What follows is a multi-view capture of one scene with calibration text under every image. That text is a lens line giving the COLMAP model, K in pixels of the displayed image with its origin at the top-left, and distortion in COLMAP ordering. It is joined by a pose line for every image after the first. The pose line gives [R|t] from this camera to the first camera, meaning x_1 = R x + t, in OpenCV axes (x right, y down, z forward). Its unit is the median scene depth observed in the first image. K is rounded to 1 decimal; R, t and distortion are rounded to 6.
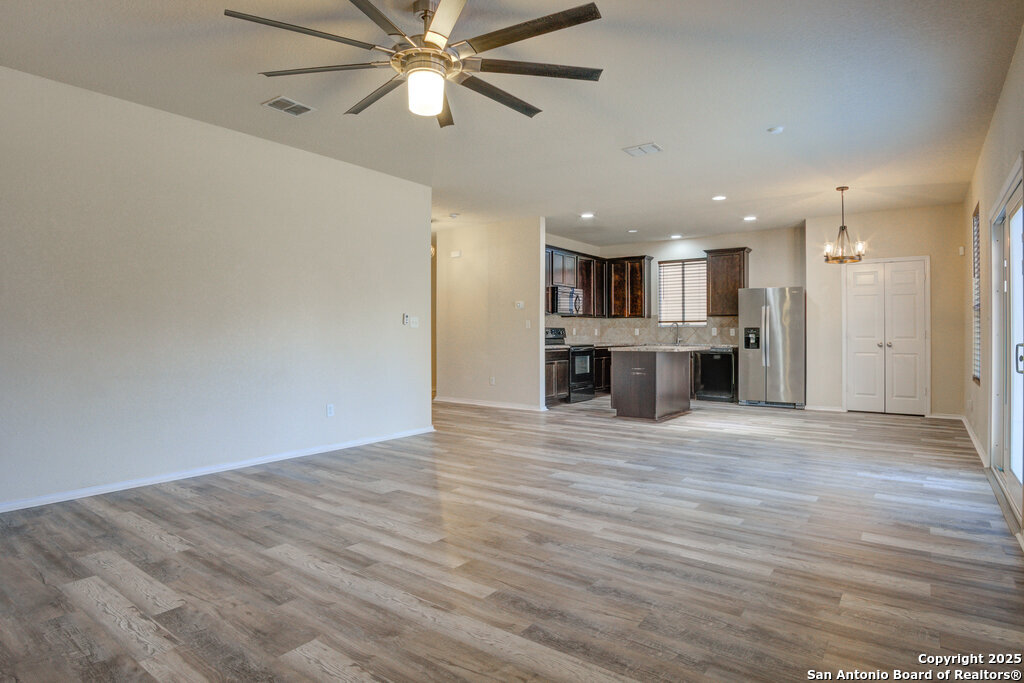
lens RADIAL K [[577.2, 0, 512.4], [0, 577.2, 339.7], [0, 0, 1]] dist [-0.052480, 0.009405]
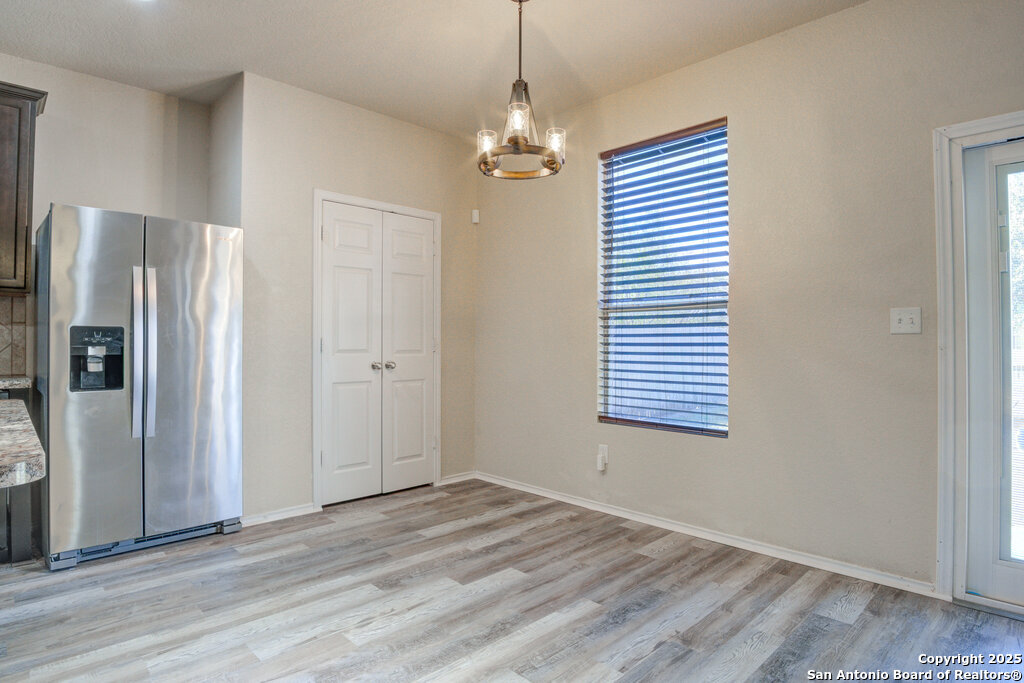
lens RADIAL K [[577.2, 0, 511.8], [0, 577.2, 335.7], [0, 0, 1]] dist [-0.052480, 0.009405]
pose [[0.162239, 0.007867, 0.986720, 0.326404], [0.006810, 0.999935, -0.009093, -0.027631], [-0.986728, 0.008194, 0.162175, 1.689737]]
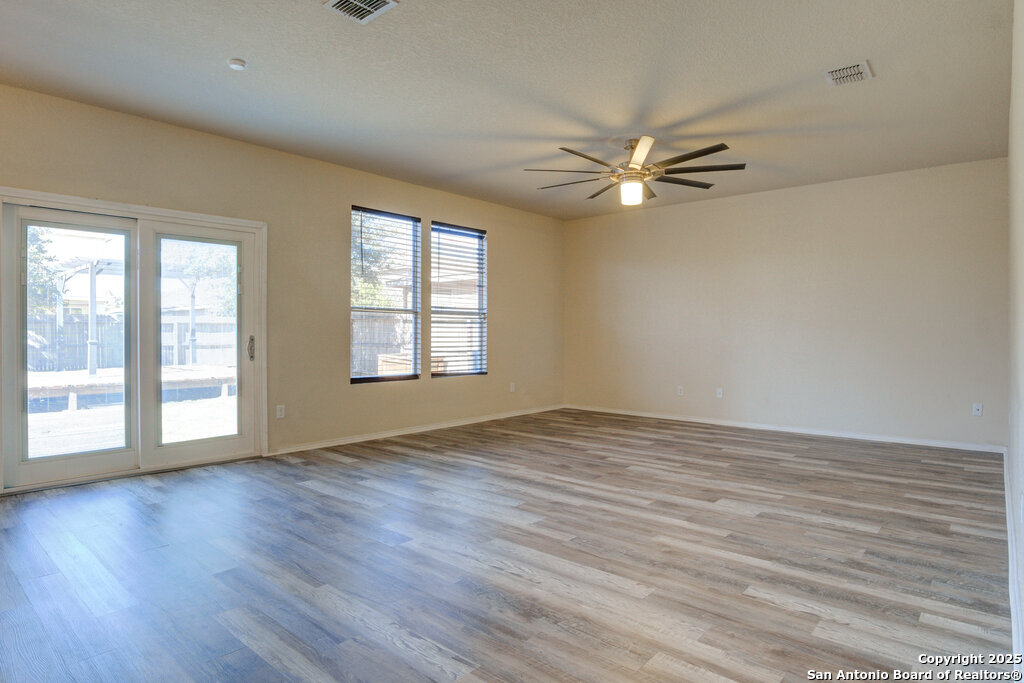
lens RADIAL K [[577.2, 0, 501.8], [0, 577.2, 340.5], [0, 0, 1]] dist [-0.052480, 0.009405]
pose [[-0.995217, 0.000020, 0.097691, 0.052593], [0.002215, 0.999747, 0.022362, -0.019768], [-0.097666, 0.022472, -0.994966, 2.191707]]
